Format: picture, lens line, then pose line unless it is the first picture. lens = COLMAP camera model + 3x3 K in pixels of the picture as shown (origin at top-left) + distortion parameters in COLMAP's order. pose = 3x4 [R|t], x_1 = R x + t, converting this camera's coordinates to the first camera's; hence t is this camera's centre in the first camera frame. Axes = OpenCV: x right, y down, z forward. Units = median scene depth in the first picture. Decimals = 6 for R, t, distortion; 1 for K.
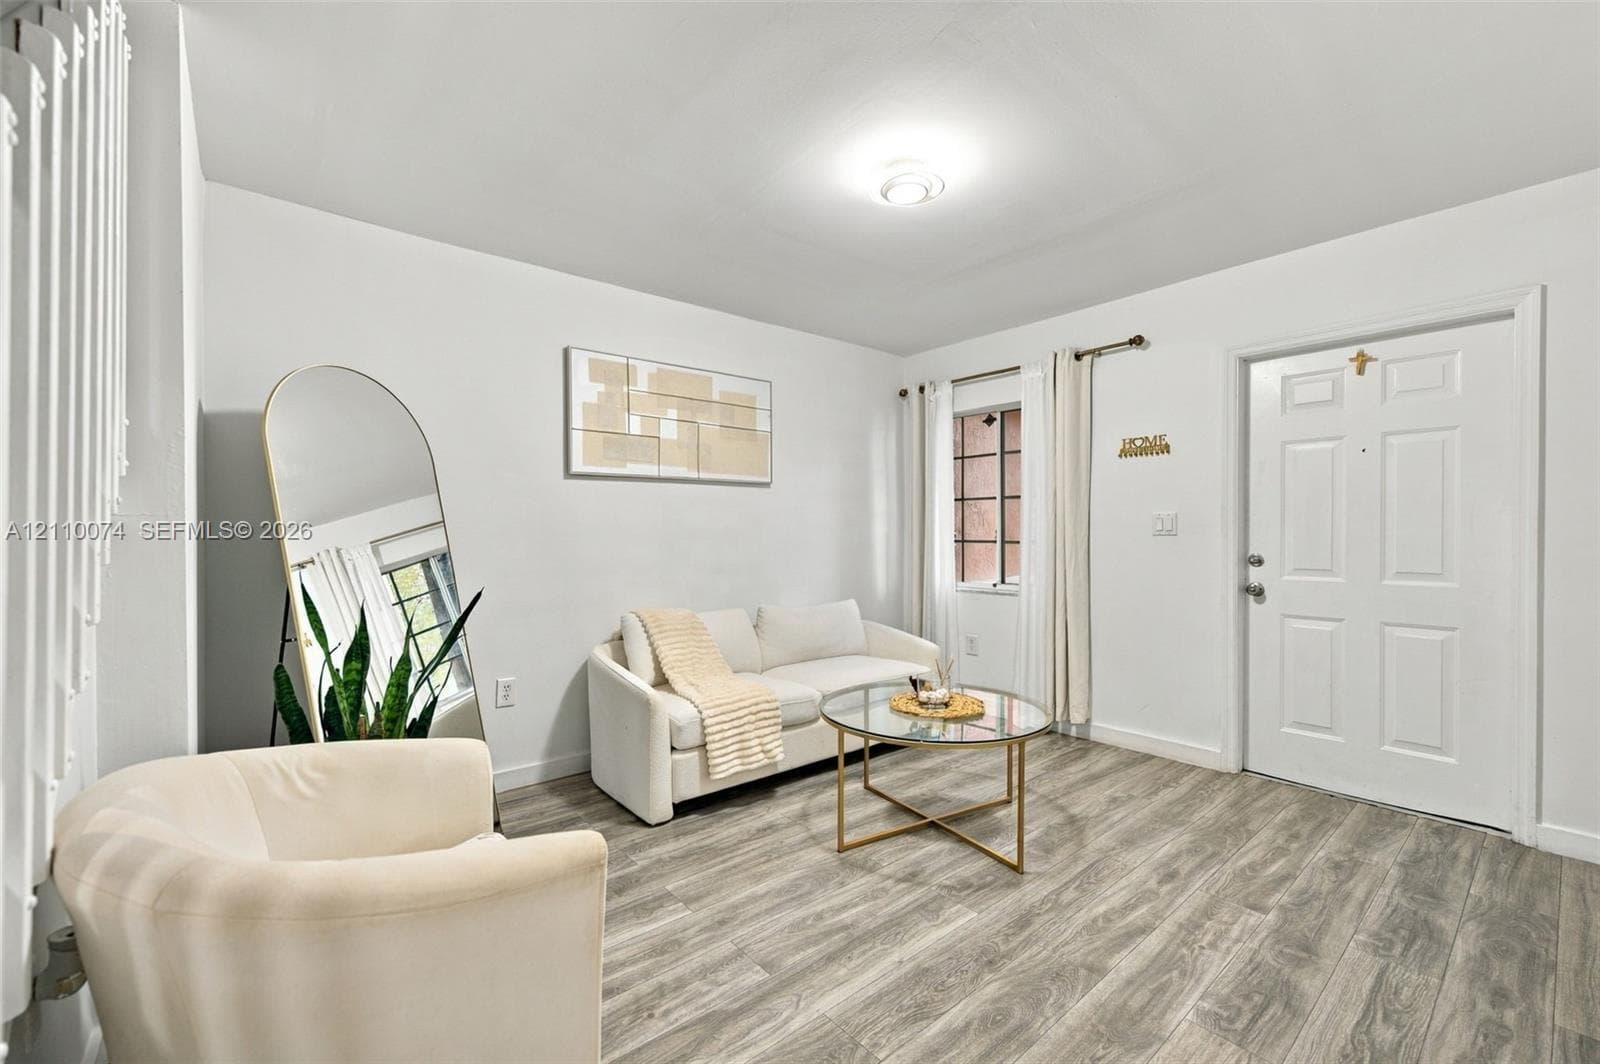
lens RADIAL K [[649.5, 0, 795.9], [0, 649.5, 535.9], [0, 0, 1]] dist [0.000144, -0.000091]
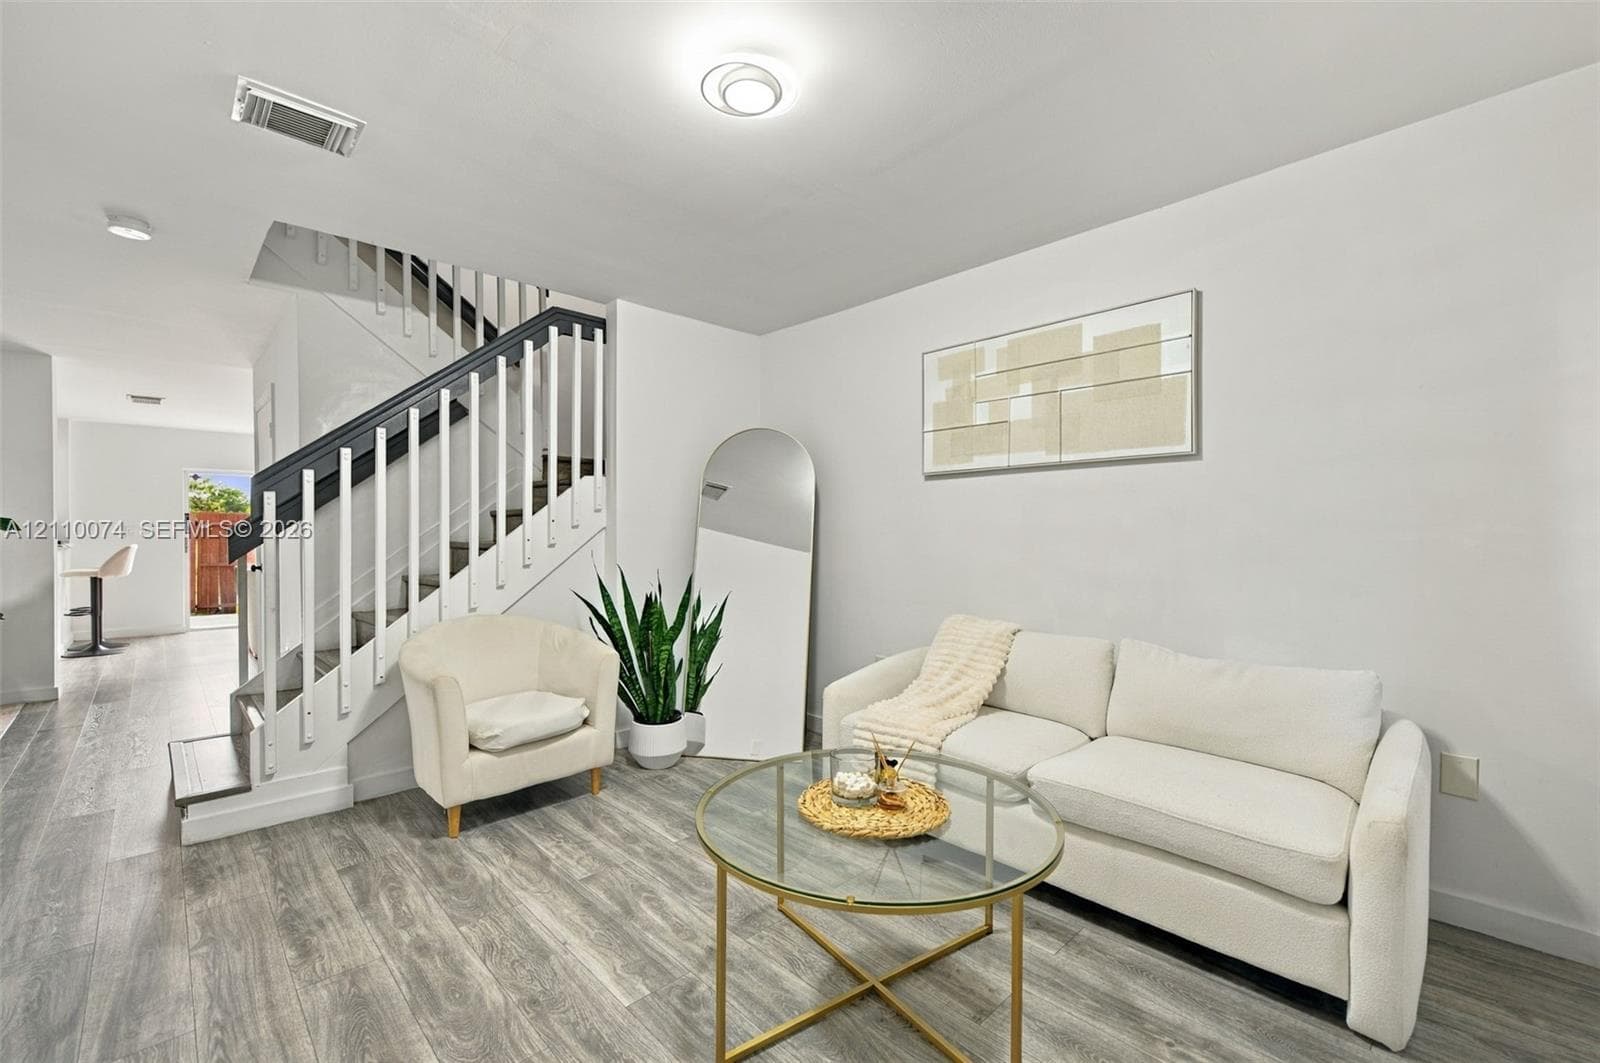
lens RADIAL K [[649.5, 0, 796.5], [0, 649.5, 534.4], [0, 0, 1]] dist [0.000144, -0.000091]
pose [[0.087476, 0.006045, -0.996148, 0.685708], [0.000797, 0.999981, 0.006139, -0.007645], [0.996166, -0.001331, 0.087470, 0.709477]]
